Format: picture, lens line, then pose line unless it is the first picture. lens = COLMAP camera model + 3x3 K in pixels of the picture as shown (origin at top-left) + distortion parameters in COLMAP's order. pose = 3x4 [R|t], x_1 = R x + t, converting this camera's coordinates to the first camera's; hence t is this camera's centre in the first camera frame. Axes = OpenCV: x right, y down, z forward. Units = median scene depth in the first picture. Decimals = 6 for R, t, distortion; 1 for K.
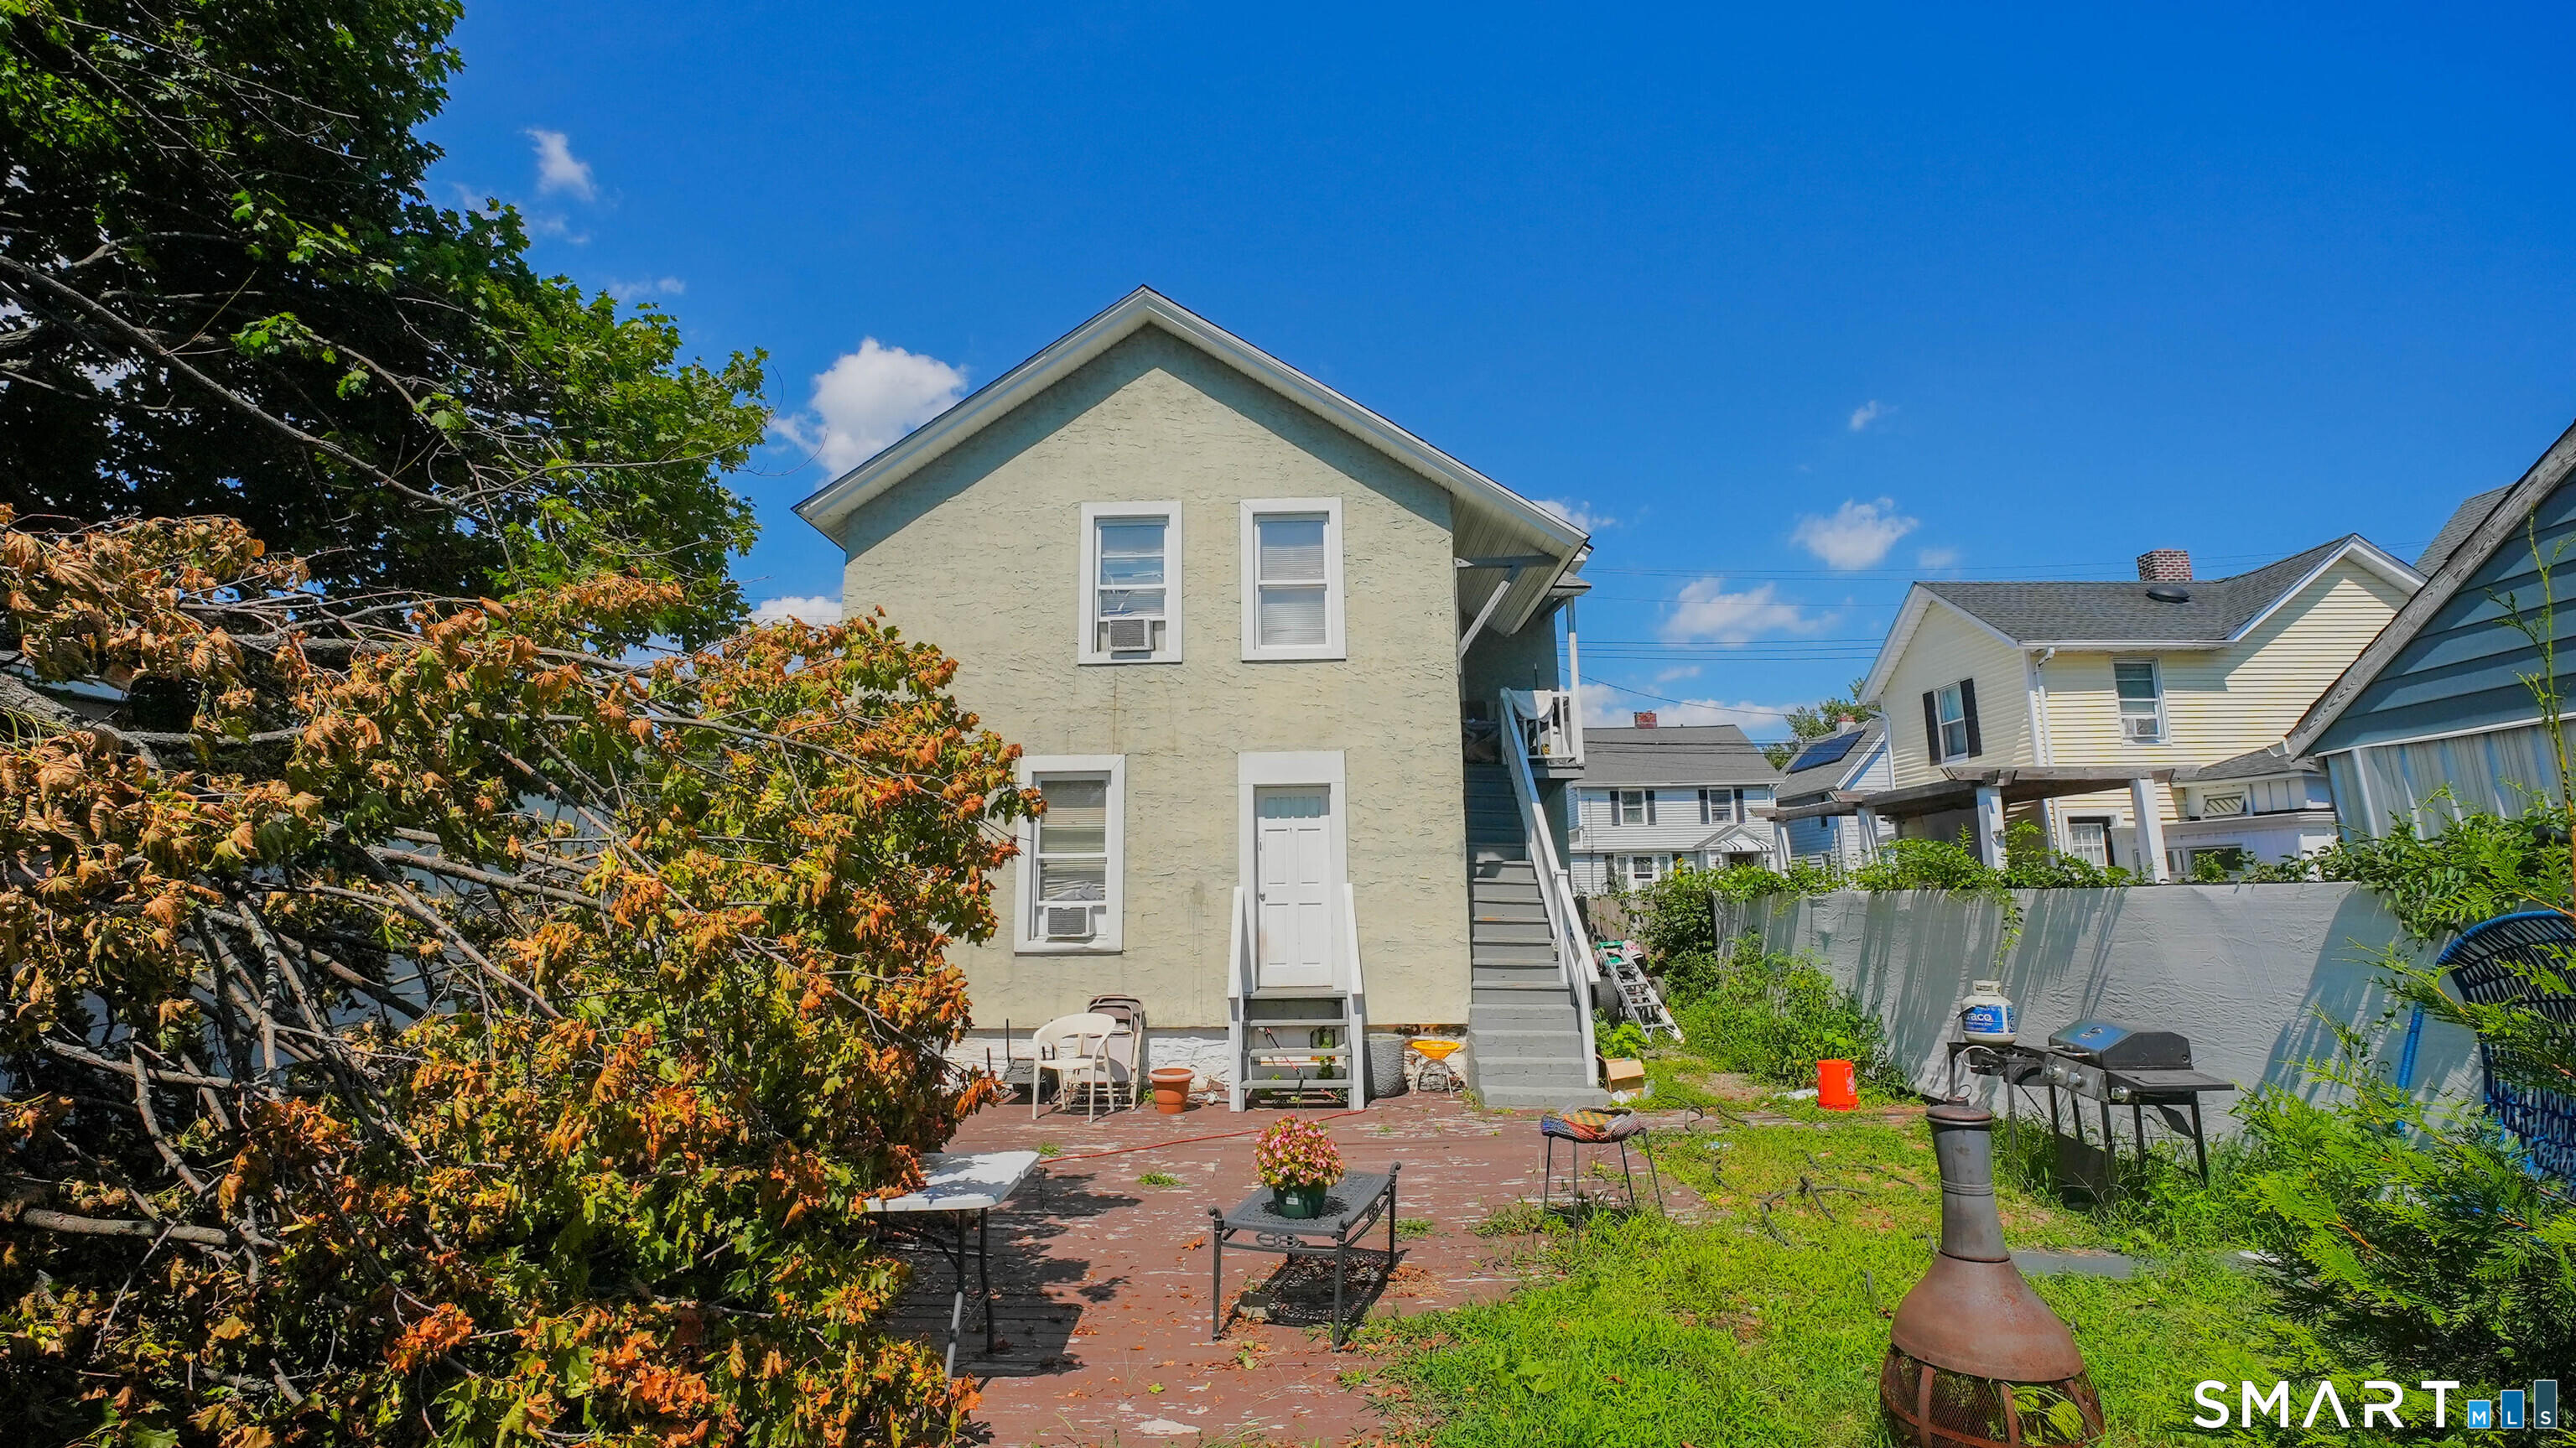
lens RADIAL K [[1066.5, 0, 1285.6], [0, 1066.5, 721.3], [0, 0, 1]] dist [-0.026661, -0.000714]
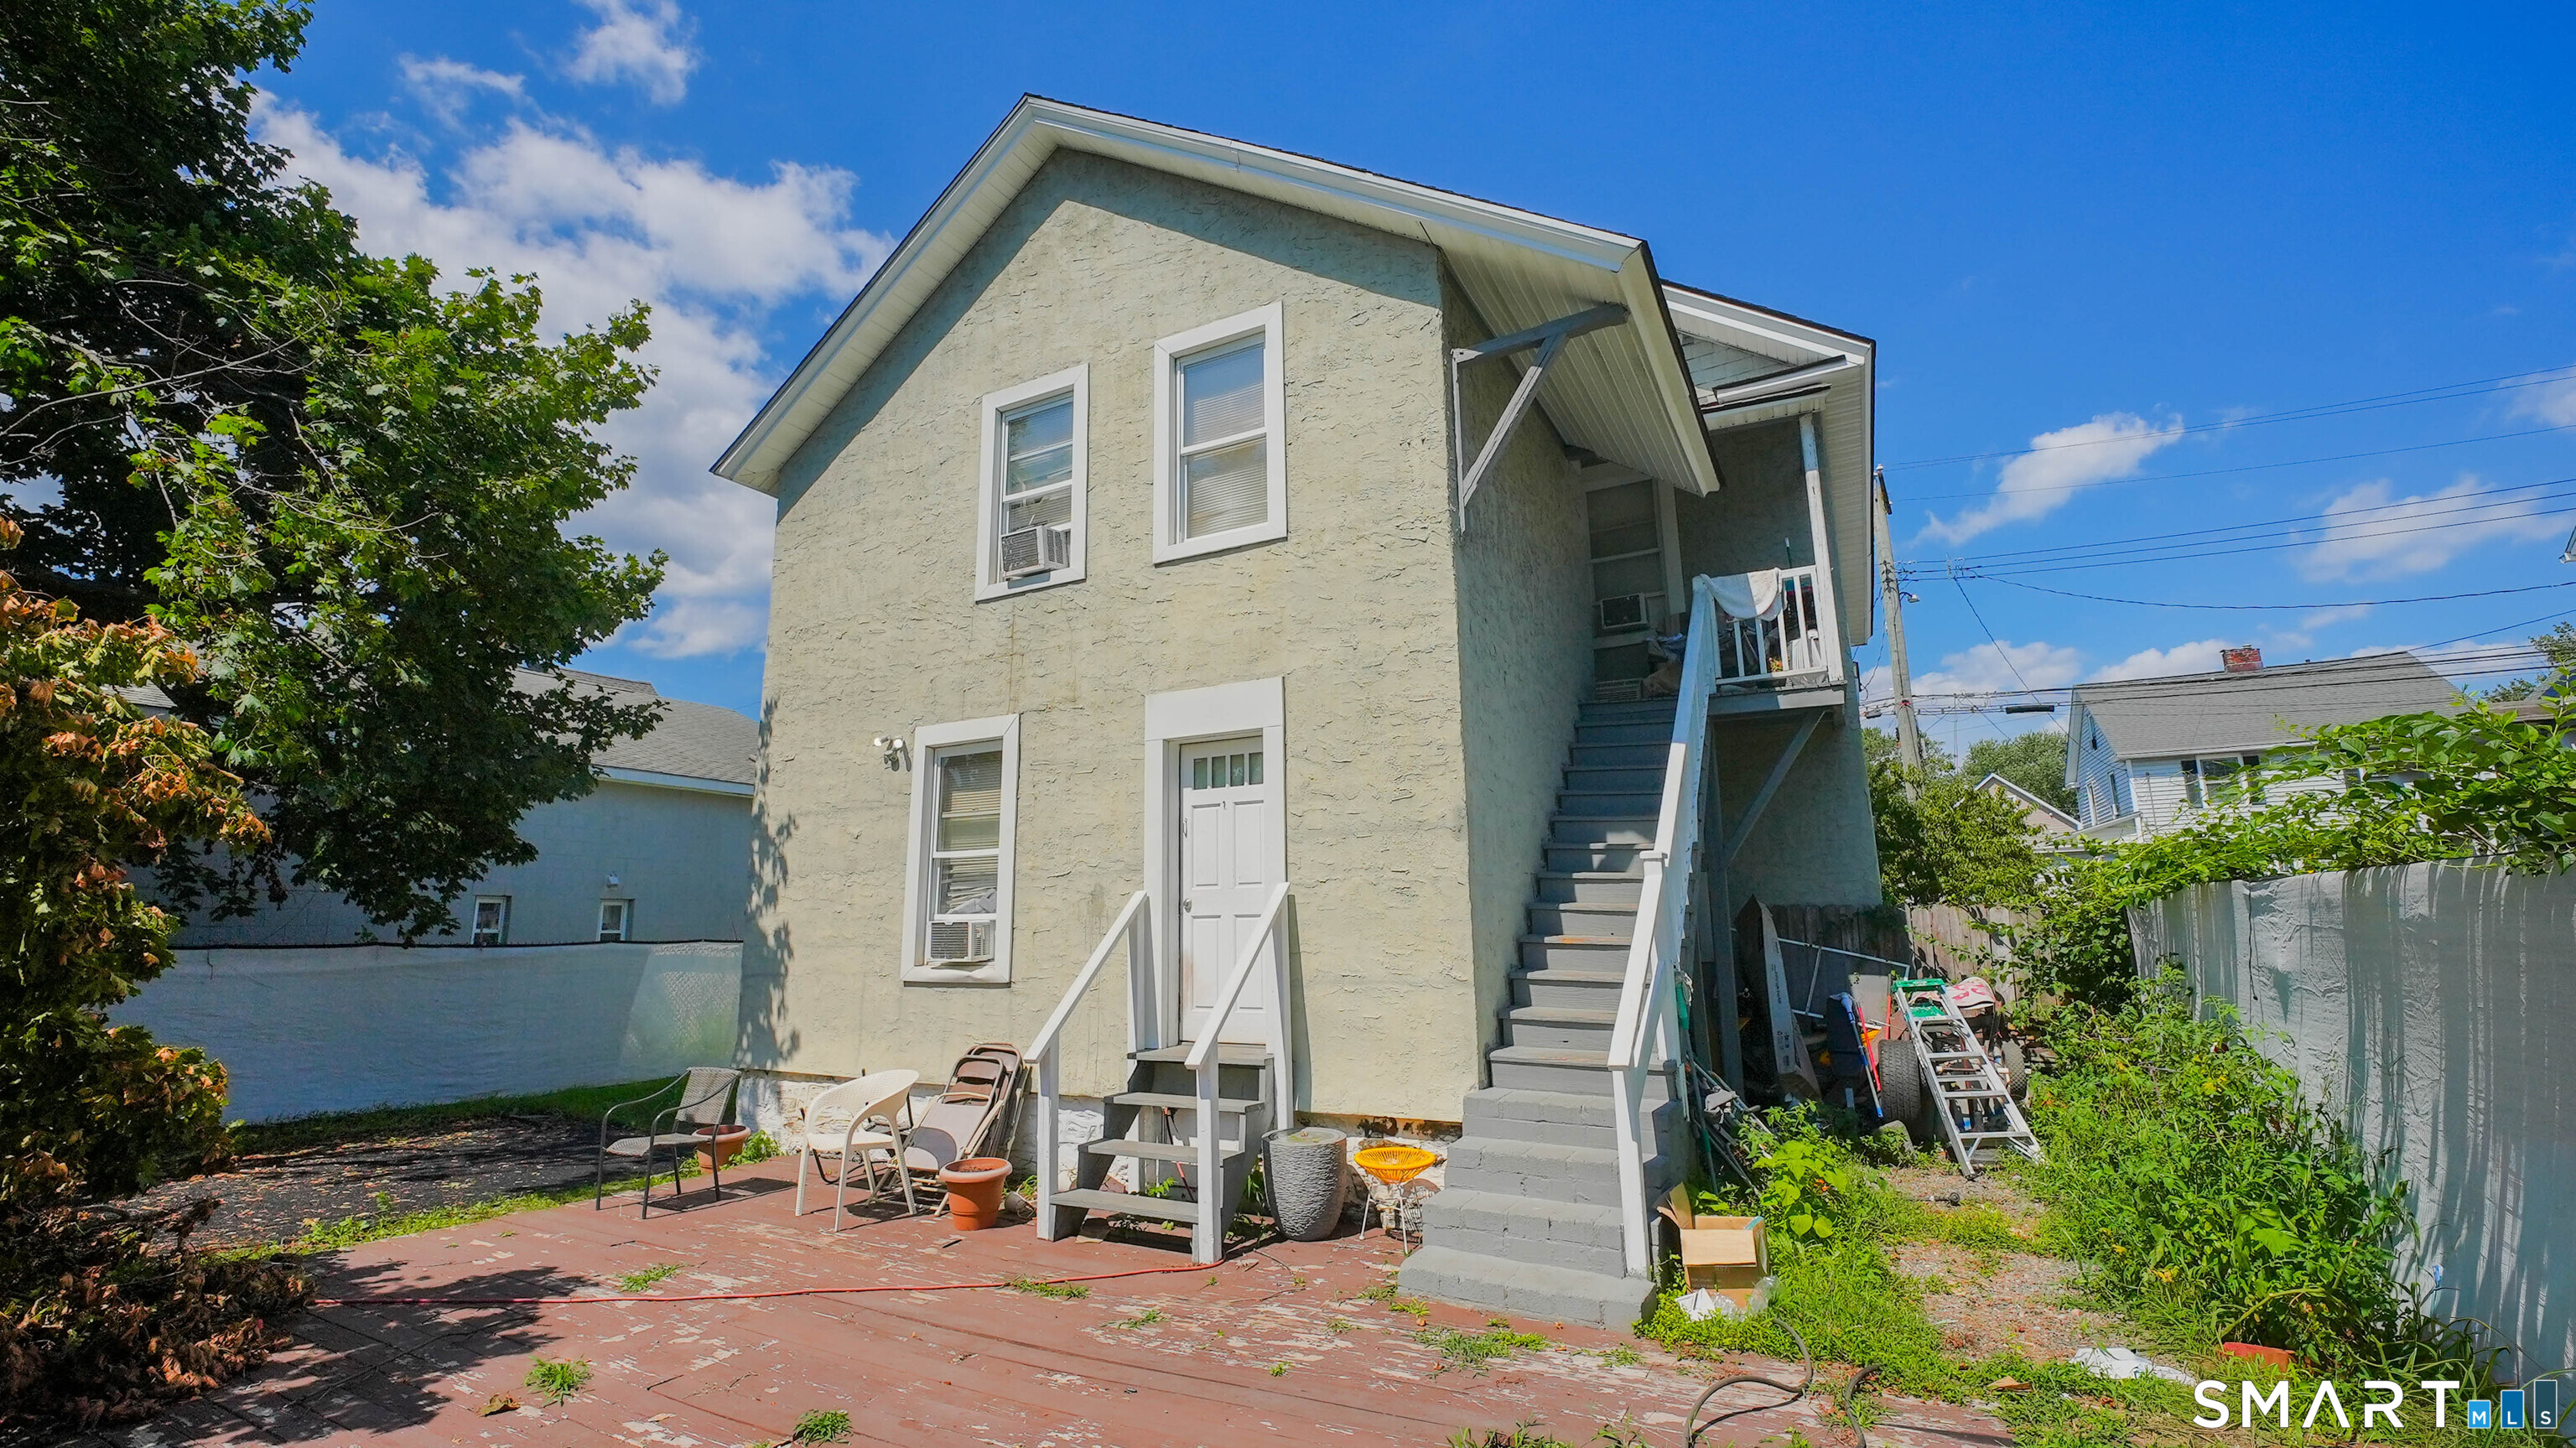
lens RADIAL K [[1066.5, 0, 1279.0], [0, 1066.5, 729.4], [0, 0, 1]] dist [-0.026661, -0.000714]
pose [[0.897211, -0.082233, -0.433879, 0.320910], [0.075751, 0.996605, -0.032243, 0.077871], [0.435057, -0.003938, 0.900394, 0.410753]]
